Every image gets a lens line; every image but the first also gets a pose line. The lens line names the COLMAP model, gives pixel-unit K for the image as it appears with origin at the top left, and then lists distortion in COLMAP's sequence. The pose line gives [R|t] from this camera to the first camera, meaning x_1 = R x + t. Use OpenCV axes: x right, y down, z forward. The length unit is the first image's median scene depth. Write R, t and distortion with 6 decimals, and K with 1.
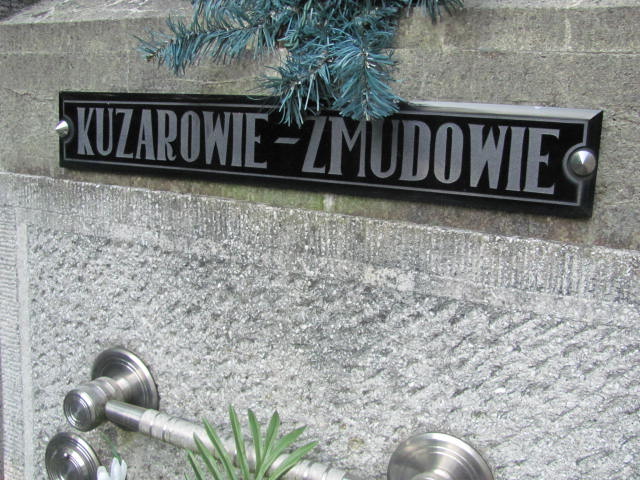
lens RADIAL K [[681.5, 0, 320.3], [0, 681.5, 240.3], [0, 0, 1]] dist [-0.145170, 0.000000]
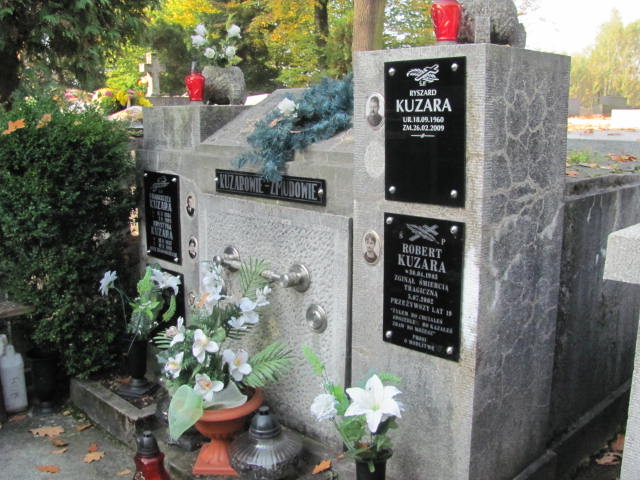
lens RADIAL K [[681.5, 0, 320.2], [0, 681.5, 239.0], [0, 0, 1]] dist [-0.145170, 0.000000]
pose [[0.945519, 0.020087, -0.324948, 1.412828], [-0.023700, 0.999693, -0.007162, 0.162177], [0.324705, 0.014473, 0.945705, -2.378586]]
